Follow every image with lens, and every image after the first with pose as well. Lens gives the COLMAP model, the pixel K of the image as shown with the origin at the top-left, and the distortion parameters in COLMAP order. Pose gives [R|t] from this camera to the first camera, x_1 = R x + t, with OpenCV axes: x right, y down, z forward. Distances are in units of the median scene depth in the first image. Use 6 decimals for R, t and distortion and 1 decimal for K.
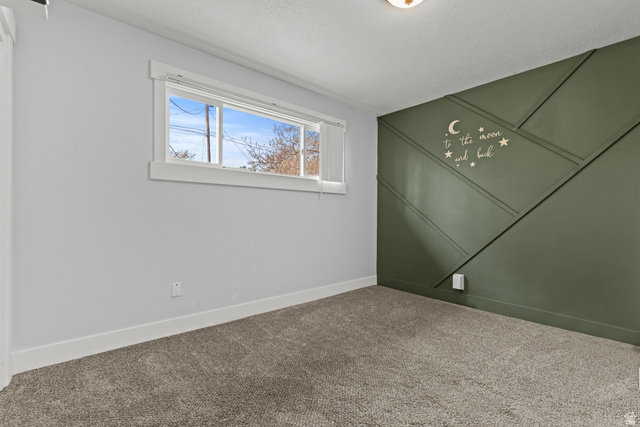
lens RADIAL K [[292.2, 0, 318.4], [0, 292.2, 213.5], [0, 0, 1]] dist [0.009719, -0.000728]
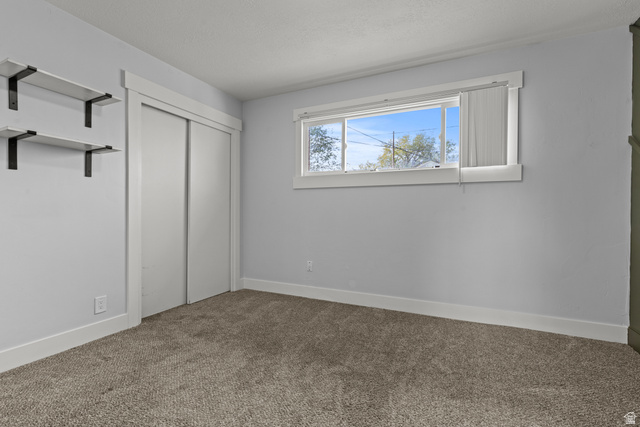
lens RADIAL K [[292.2, 0, 317.4], [0, 292.2, 214.9], [0, 0, 1]] dist [0.009719, -0.000728]
pose [[0.405202, -0.002870, -0.914223, 0.775714], [-0.000323, 0.999995, -0.003282, 0.020540], [0.914227, 0.001625, 0.405199, 0.457905]]
